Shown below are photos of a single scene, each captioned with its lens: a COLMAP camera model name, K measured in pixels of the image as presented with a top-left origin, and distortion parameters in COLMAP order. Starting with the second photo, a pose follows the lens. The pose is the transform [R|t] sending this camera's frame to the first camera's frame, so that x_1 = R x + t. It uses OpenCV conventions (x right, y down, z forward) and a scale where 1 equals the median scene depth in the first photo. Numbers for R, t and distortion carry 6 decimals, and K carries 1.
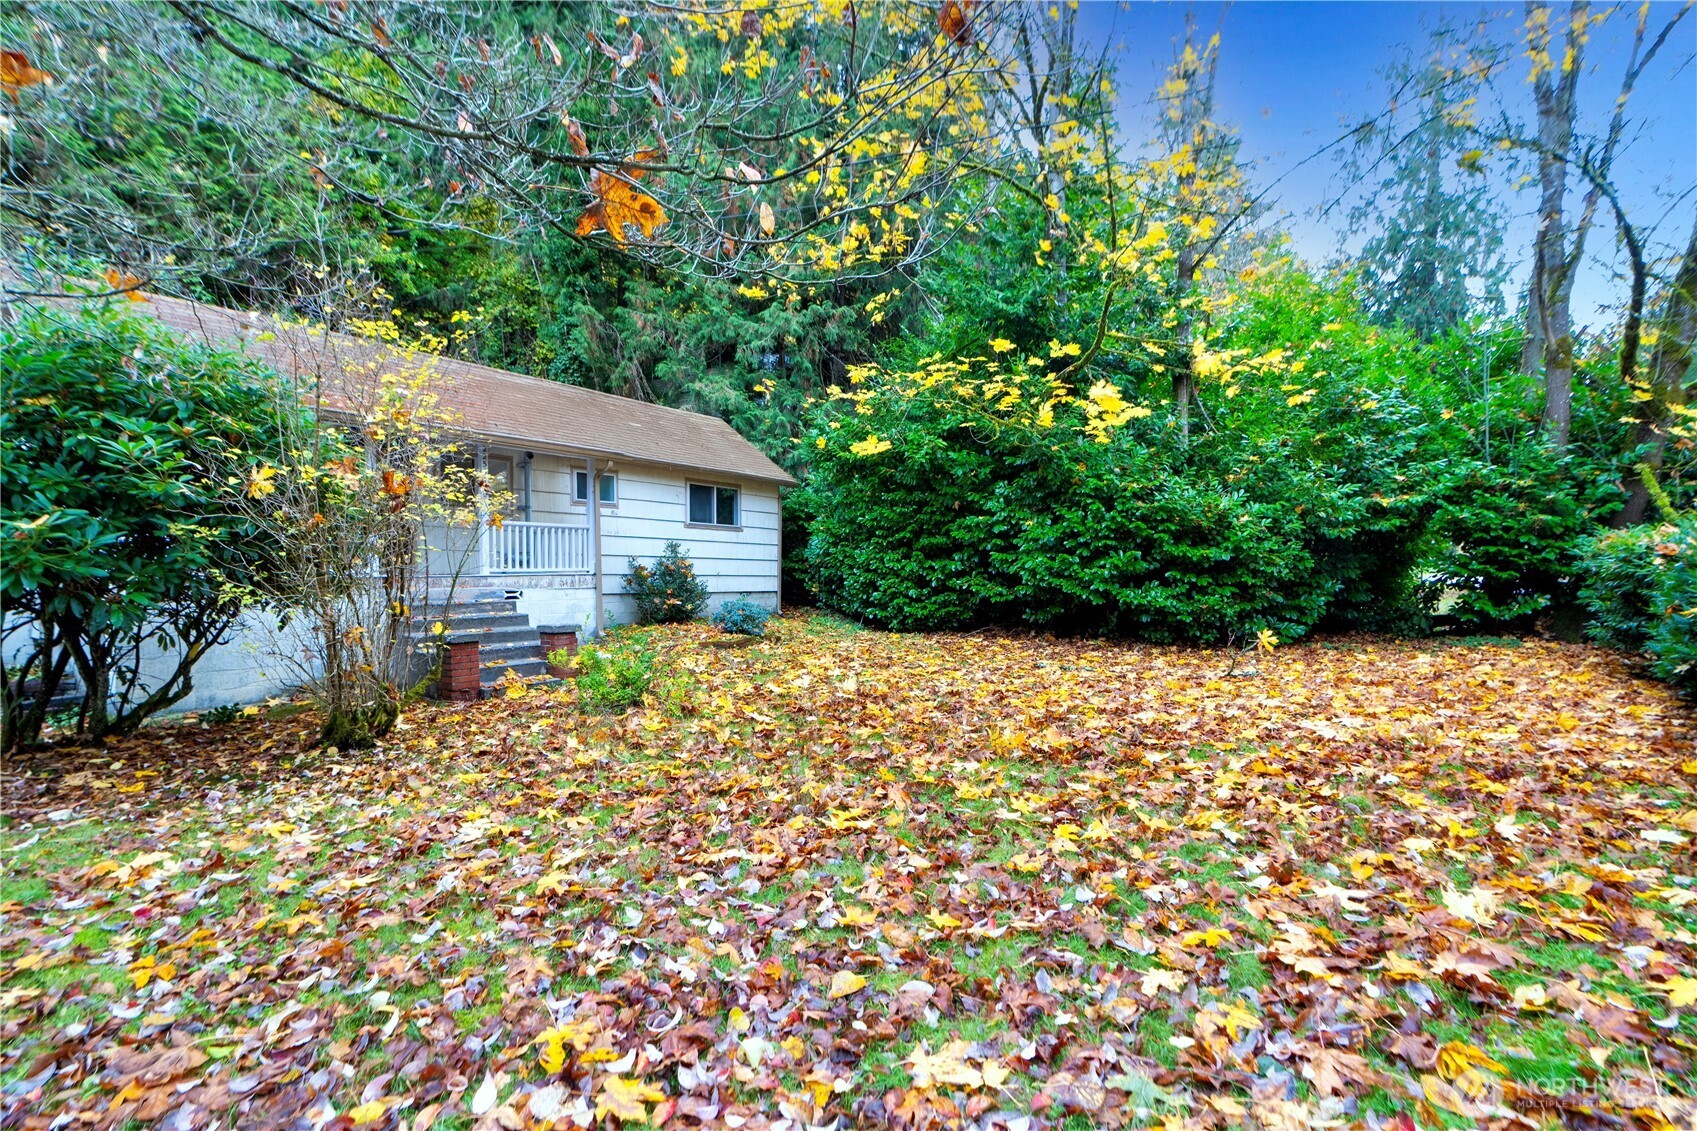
lens RADIAL K [[748.6, 0, 844.0], [0, 748.6, 568.5], [0, 0, 1]] dist [0.001628, 0.000005]
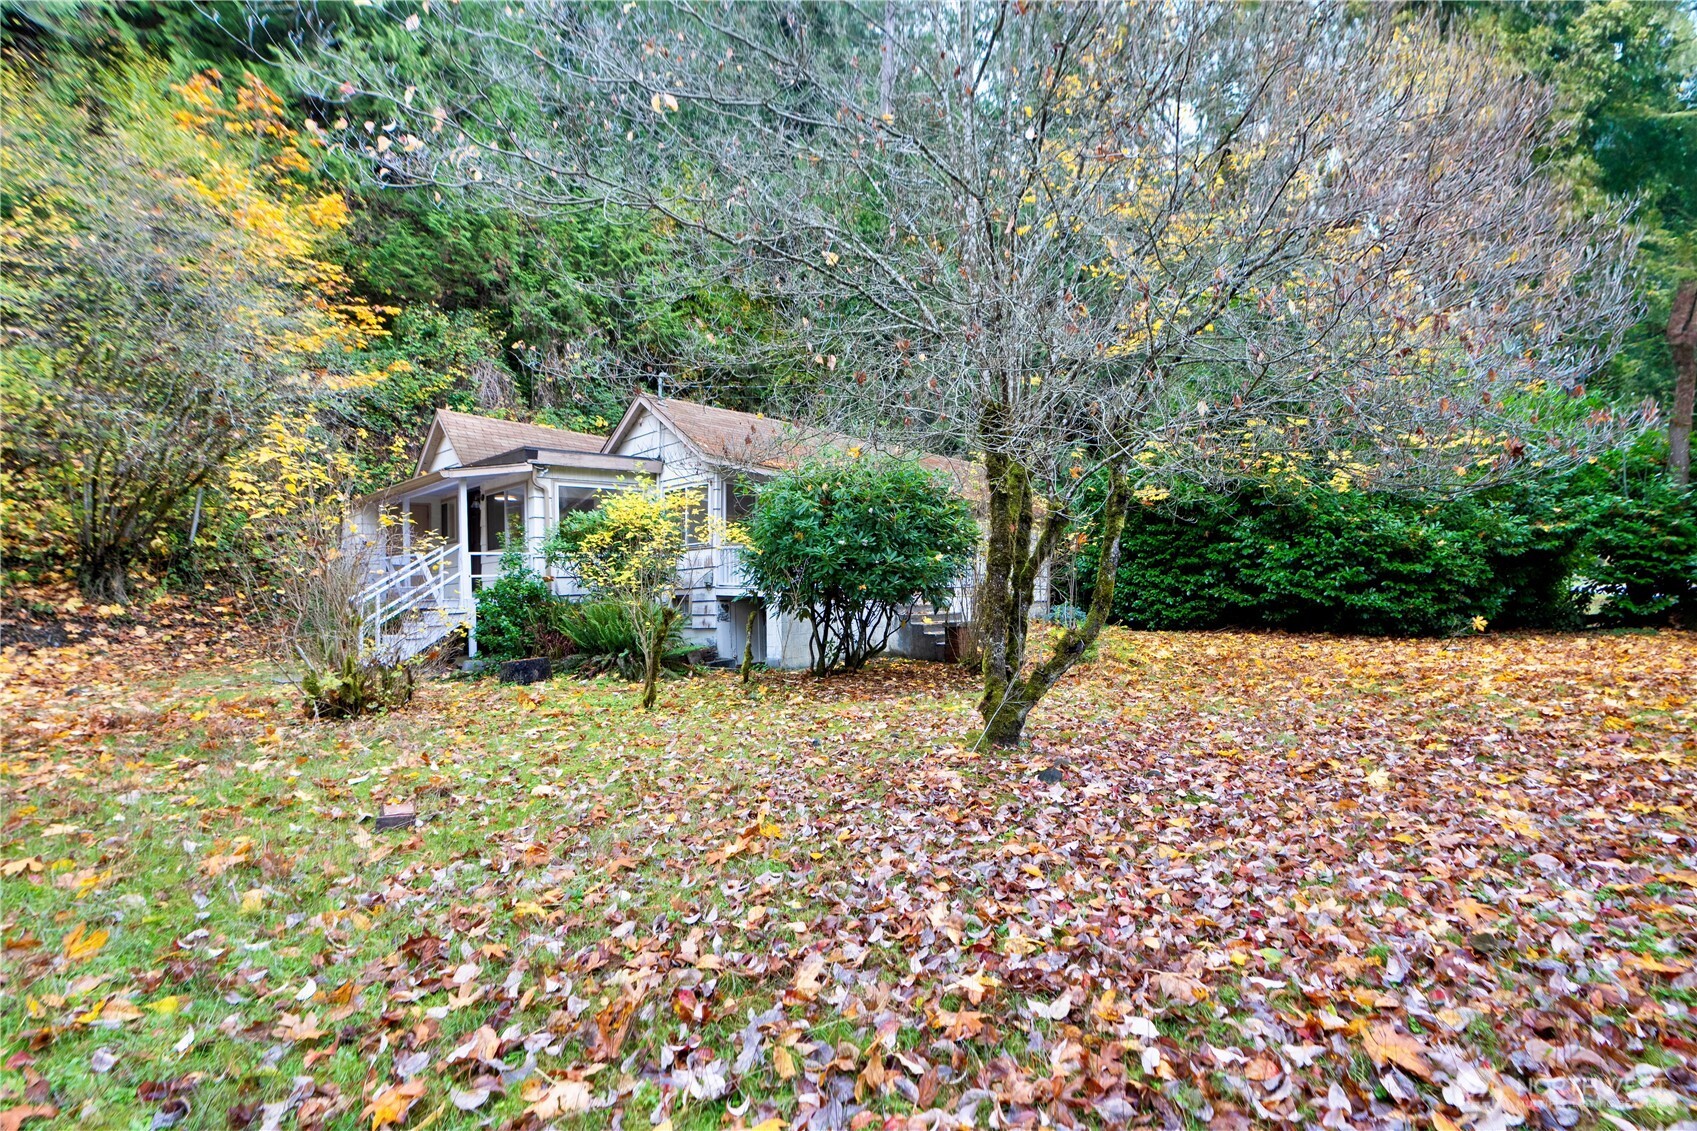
lens RADIAL K [[801.0, 0, 853.3], [0, 801.0, 563.6], [0, 0, 1]] dist [-0.002923, -0.000078]
pose [[0.997612, -0.012743, -0.067883, -0.425453], [0.010737, 0.999497, -0.029838, 0.004288], [0.068229, 0.029038, 0.997247, -0.517986]]
